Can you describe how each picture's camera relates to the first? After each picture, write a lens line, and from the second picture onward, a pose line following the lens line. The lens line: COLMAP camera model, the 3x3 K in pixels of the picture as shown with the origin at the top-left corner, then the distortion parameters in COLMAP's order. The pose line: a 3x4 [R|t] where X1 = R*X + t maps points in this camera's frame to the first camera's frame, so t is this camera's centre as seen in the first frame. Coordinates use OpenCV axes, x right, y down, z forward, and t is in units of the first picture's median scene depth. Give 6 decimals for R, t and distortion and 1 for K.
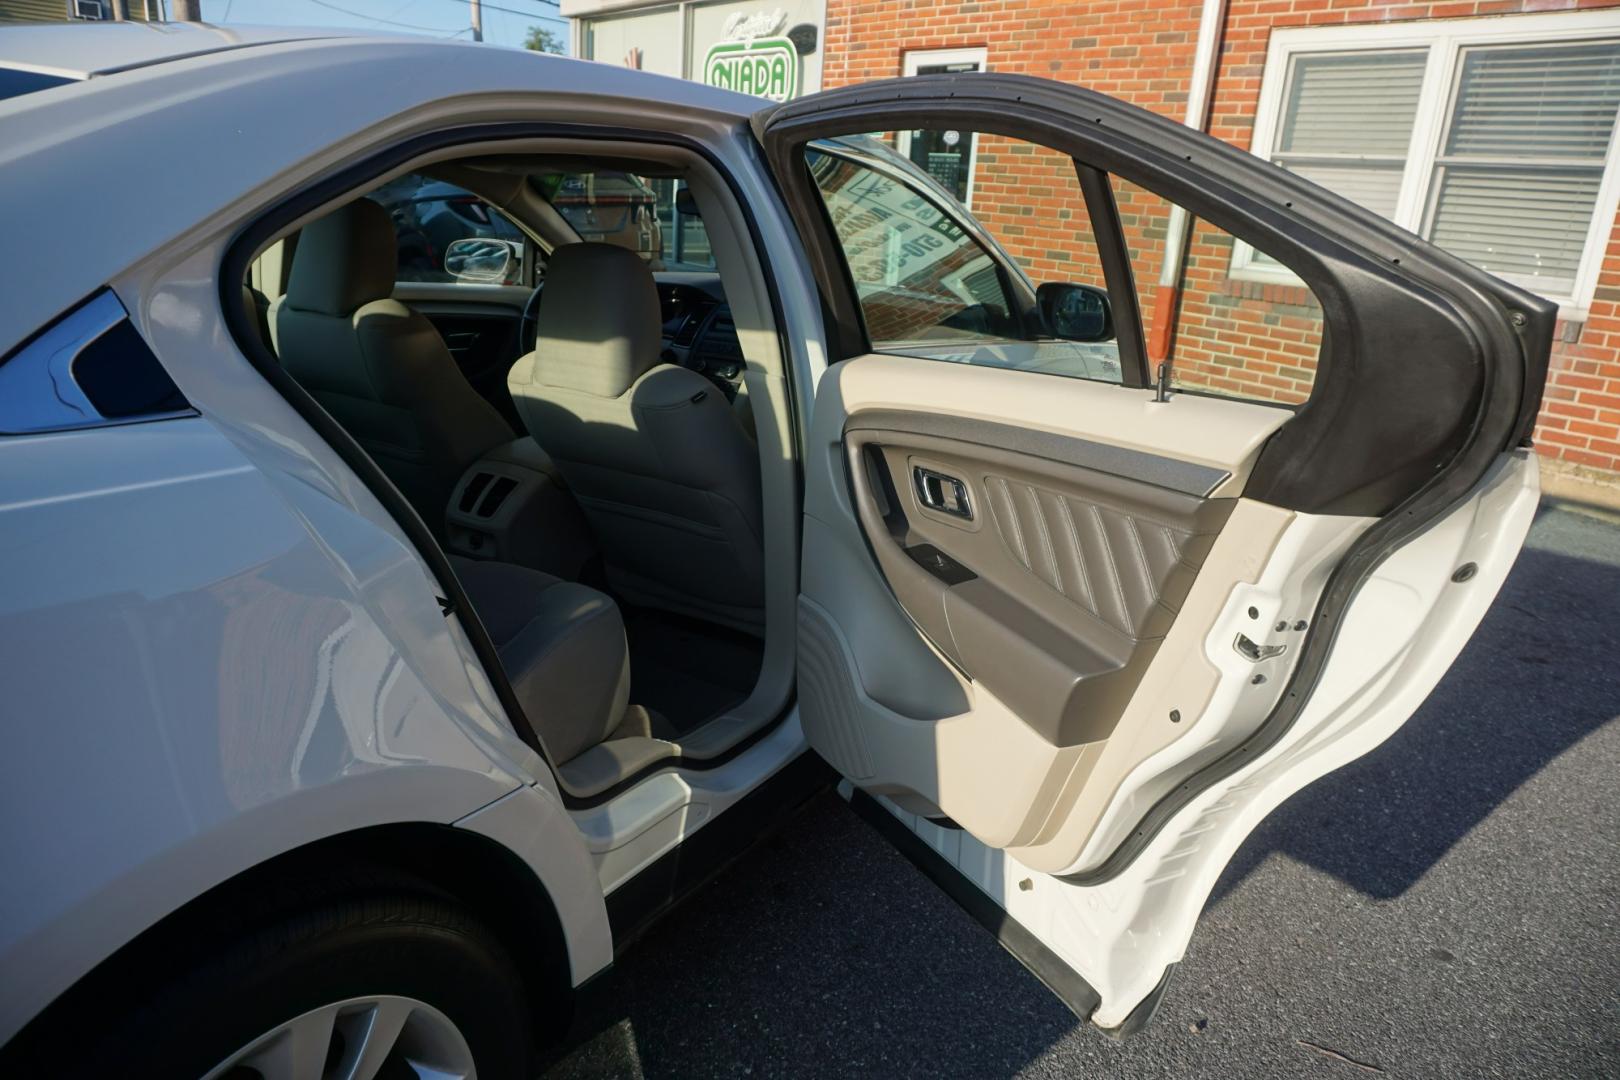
lens RADIAL K [[1088.0, 0, 803.4], [0, 1088.0, 534.3], [0, 0, 1]] dist [-0.049263, 0.035631]
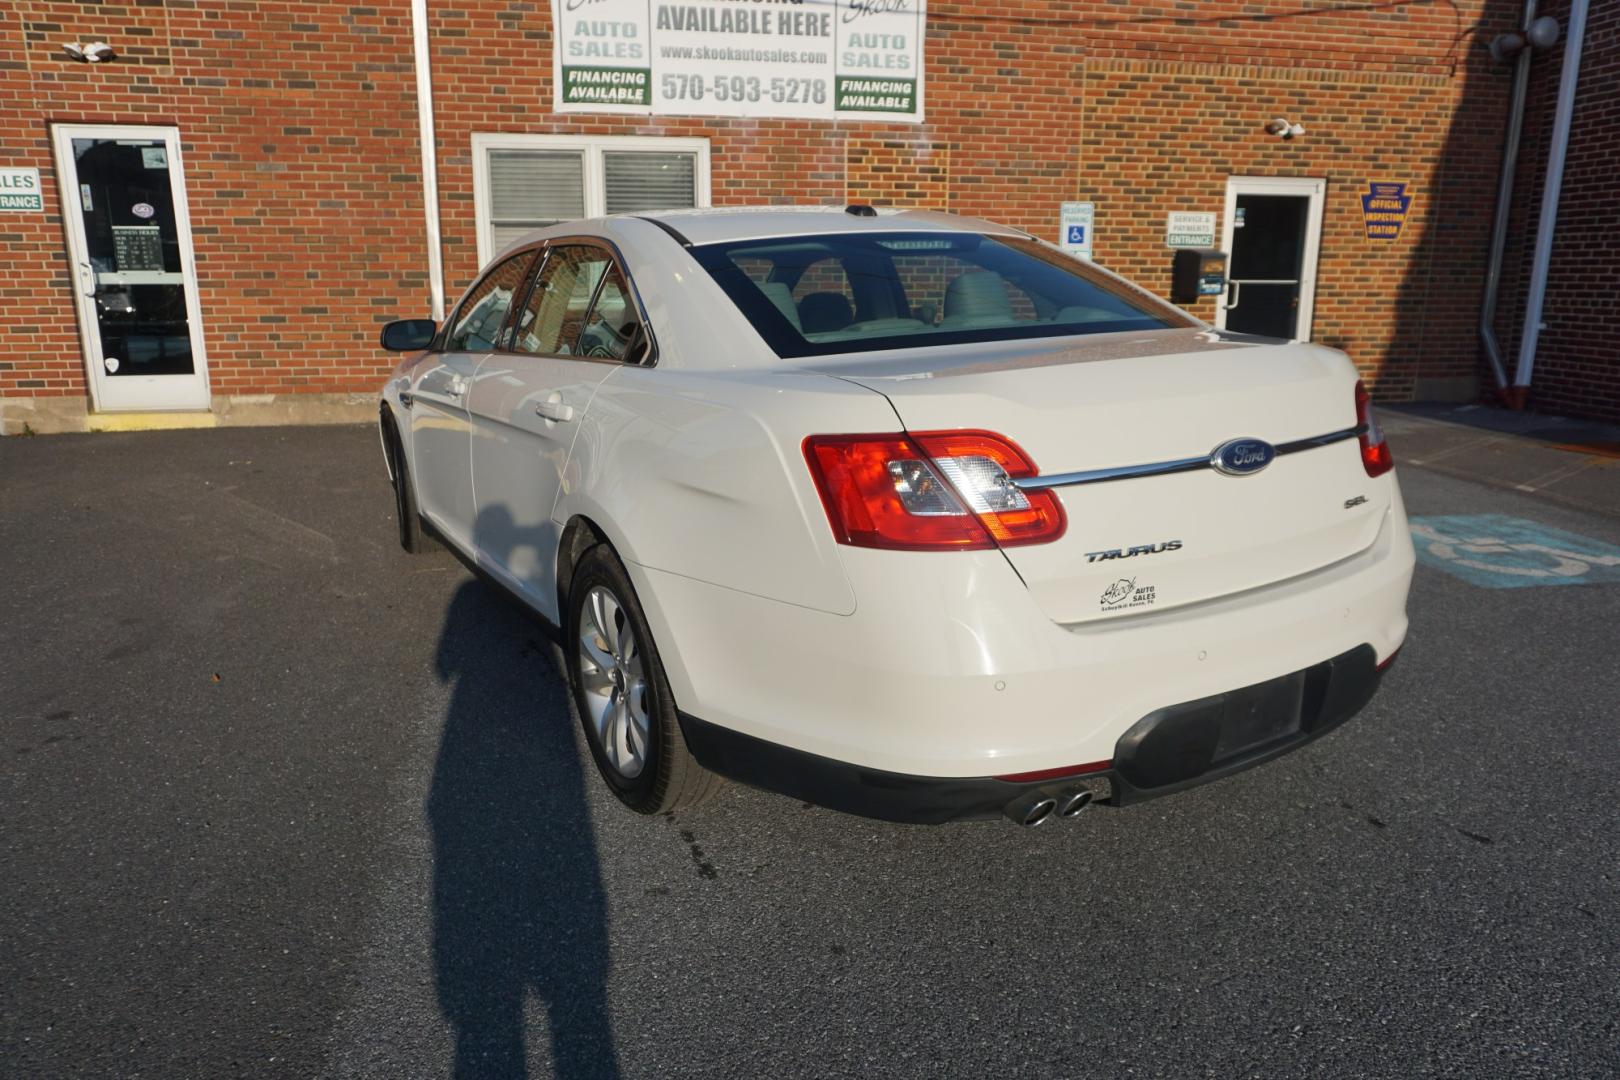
lens RADIAL K [[1088.0, 0, 804.5], [0, 1088.0, 531.6], [0, 0, 1]] dist [-0.049263, 0.035631]
pose [[0.471018, -0.266329, 0.840958, -0.593438], [0.297156, 0.945520, 0.133008, -0.032264], [-0.830567, 0.187247, 0.524498, 0.001775]]
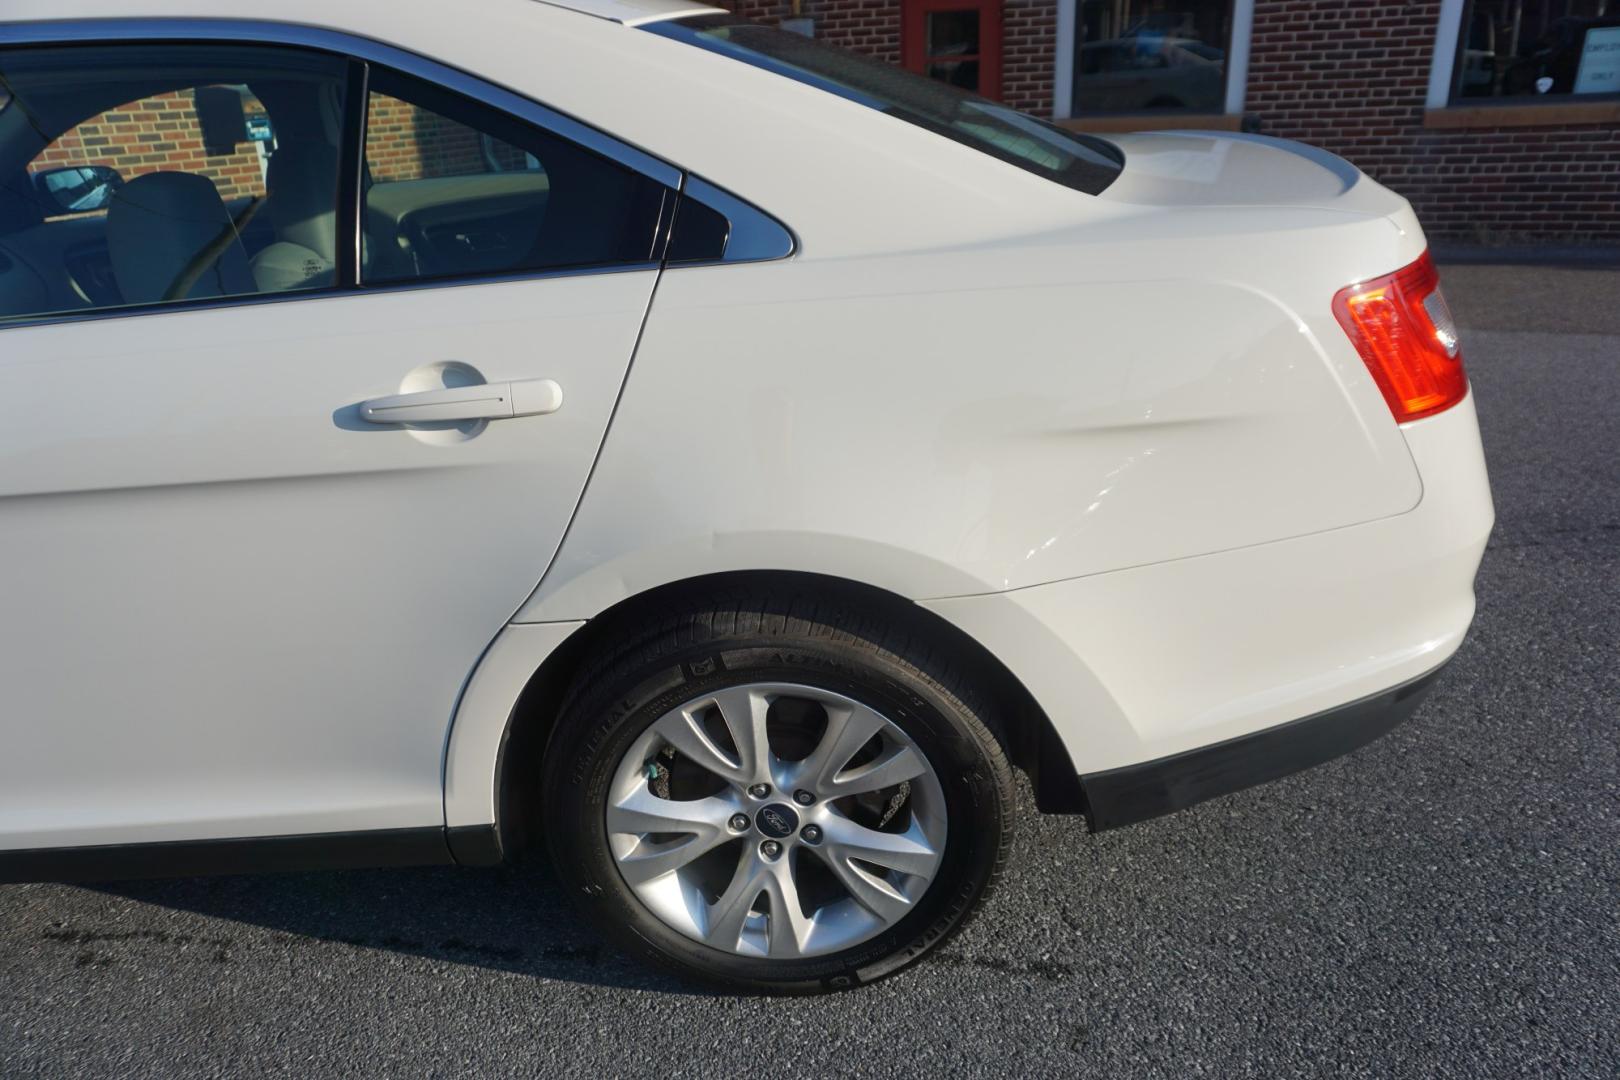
lens RADIAL K [[1088.0, 0, 804.8], [0, 1088.0, 537.7], [0, 0, 1]] dist [-0.049263, 0.035631]
pose [[-0.507270, -0.368892, 0.778843, -0.462922], [0.277097, 0.785942, 0.552732, -0.121129], [-0.816024, 0.496199, -0.296466, 0.313987]]
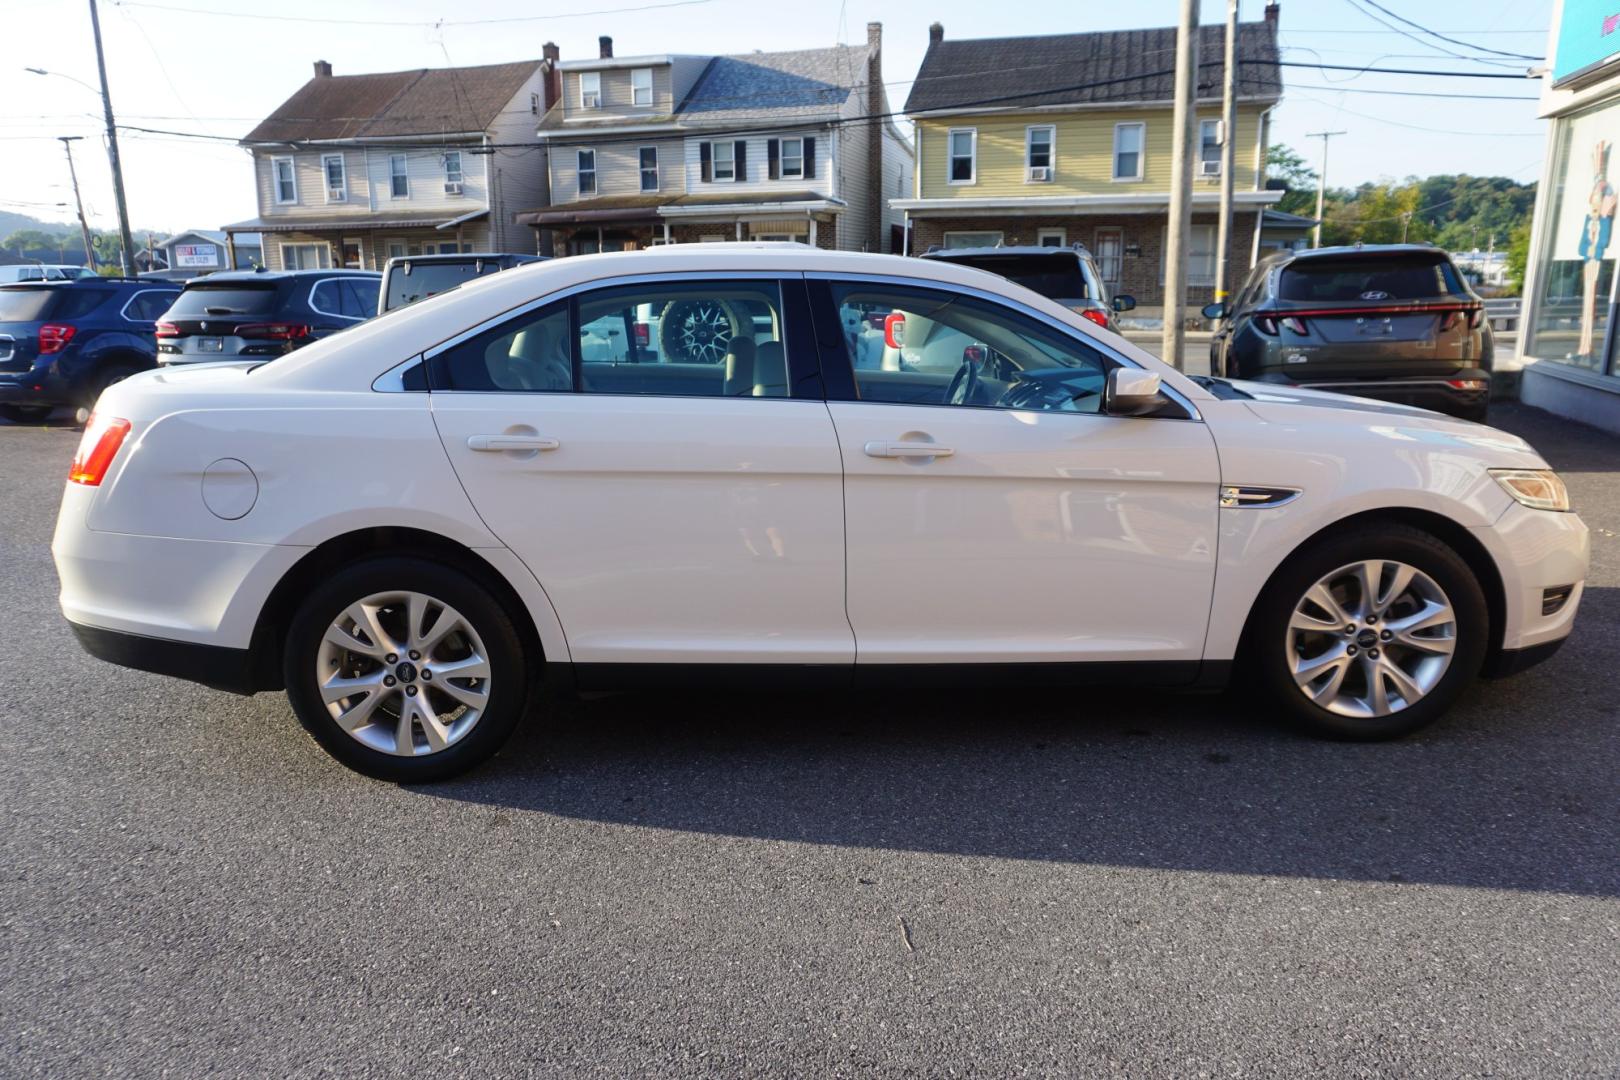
lens RADIAL K [[1088.0, 0, 801.3], [0, 1088.0, 526.9], [0, 0, 1]] dist [-0.049263, 0.035631]
pose [[0.564718, 0.118852, -0.816681, 0.382226], [-0.209204, 0.977869, -0.002351, 0.008609], [0.798328, 0.172180, 0.577084, 0.014801]]
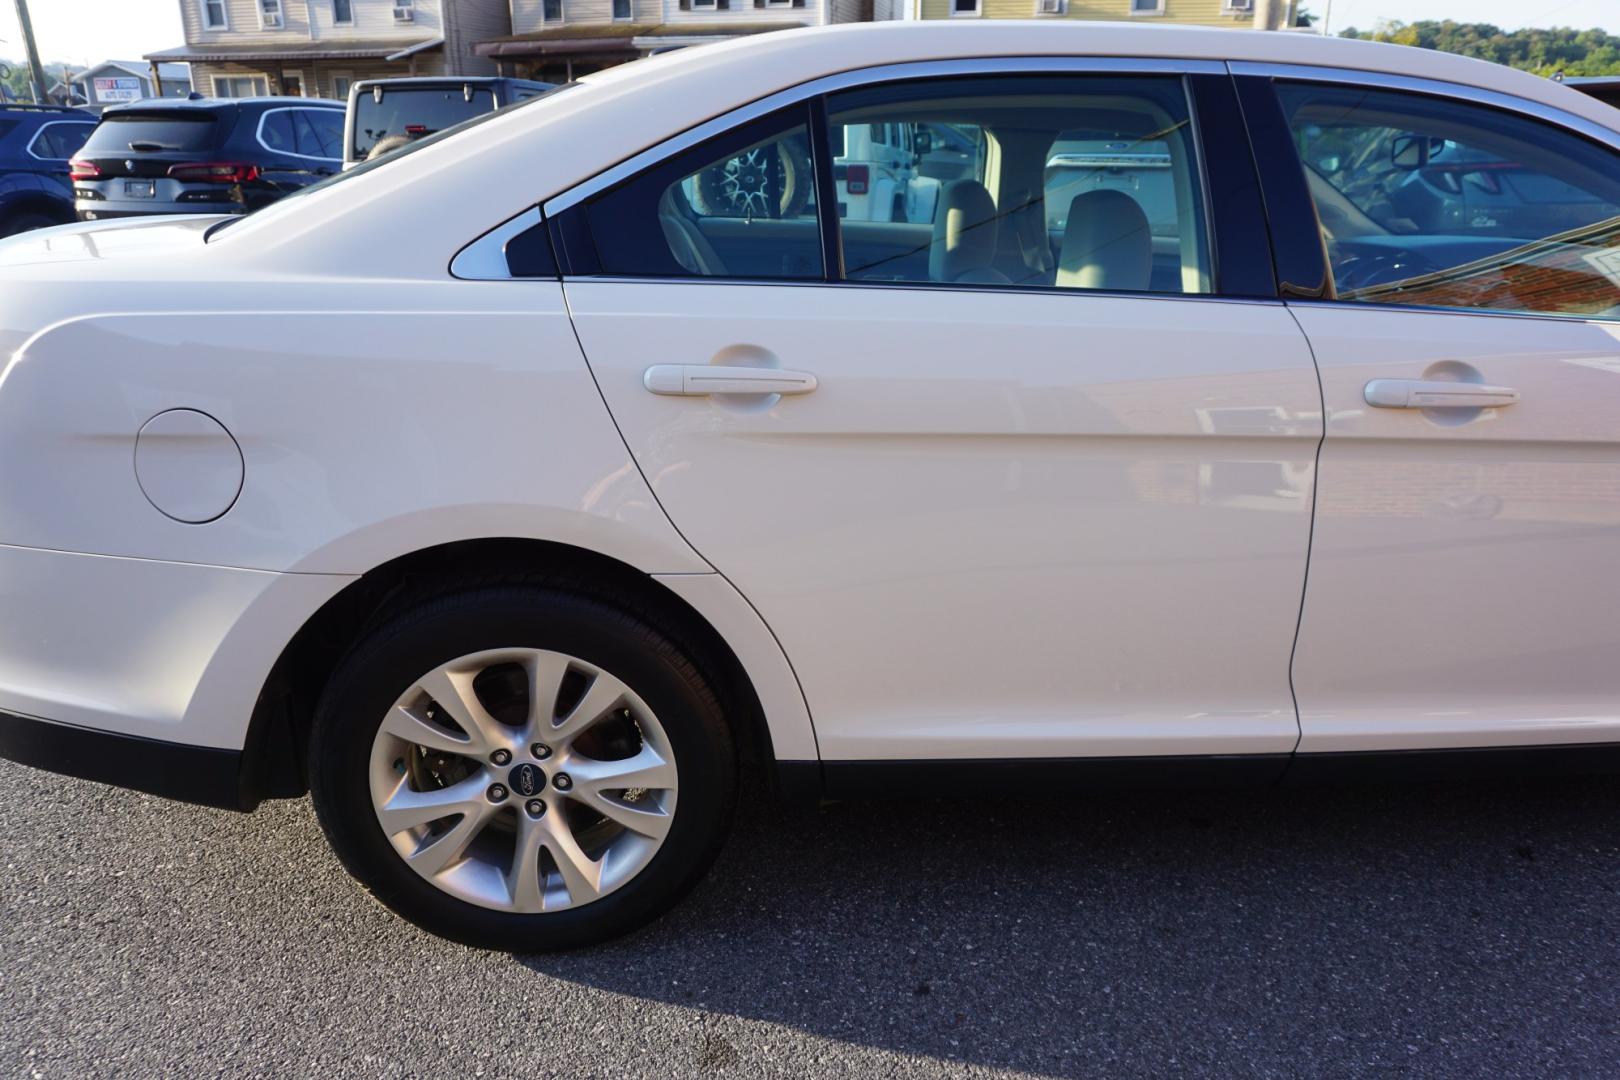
lens RADIAL K [[1088.0, 0, 805.8], [0, 1088.0, 527.3], [0, 0, 1]] dist [-0.049263, 0.035631]
pose [[0.595125, 0.224145, -0.771741, 0.150832], [-0.211551, 0.970141, 0.118632, -0.001730], [0.775288, 0.092662, 0.624773, 0.038960]]
